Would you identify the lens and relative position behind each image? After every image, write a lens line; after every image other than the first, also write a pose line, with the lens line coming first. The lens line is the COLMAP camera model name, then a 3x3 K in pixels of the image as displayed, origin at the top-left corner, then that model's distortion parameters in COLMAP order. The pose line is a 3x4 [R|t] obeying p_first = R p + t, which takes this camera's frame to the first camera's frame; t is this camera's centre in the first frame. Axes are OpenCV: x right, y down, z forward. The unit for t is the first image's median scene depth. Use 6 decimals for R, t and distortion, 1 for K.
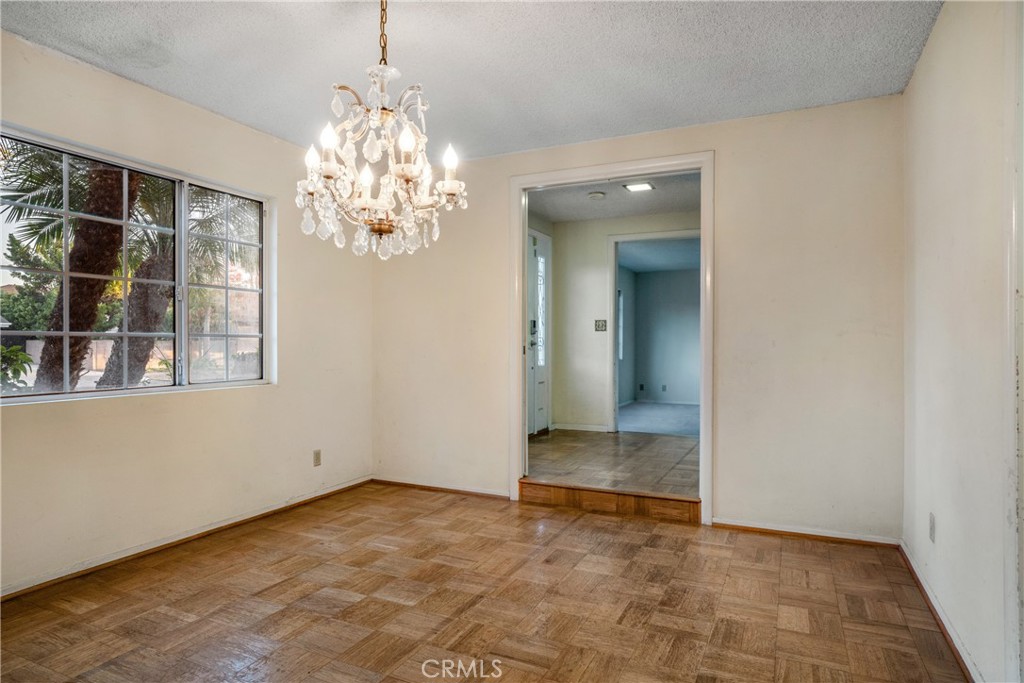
lens RADIAL K [[580.5, 0, 514.0], [0, 580.5, 344.3], [0, 0, 1]] dist [-0.051889, 0.036958]
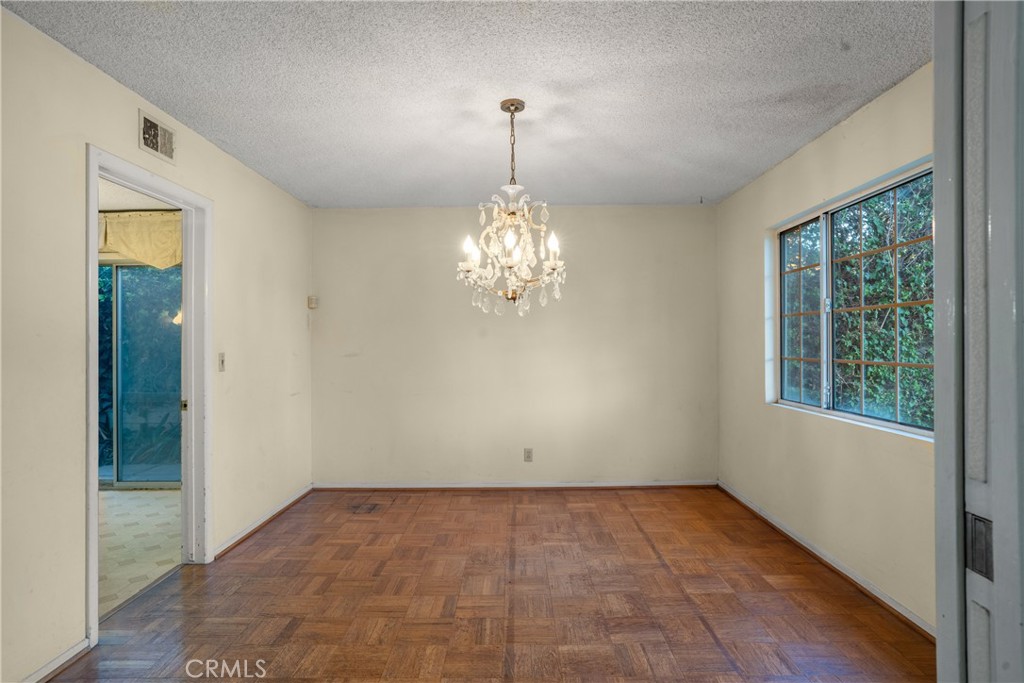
lens RADIAL K [[580.5, 0, 514.0], [0, 580.5, 344.3], [0, 0, 1]] dist [-0.051889, 0.036958]
pose [[-0.908998, 0.004933, -0.416772, 0.318903], [0.004819, 0.999988, 0.001327, -0.072704], [0.416773, -0.000802, -0.909010, 1.954939]]
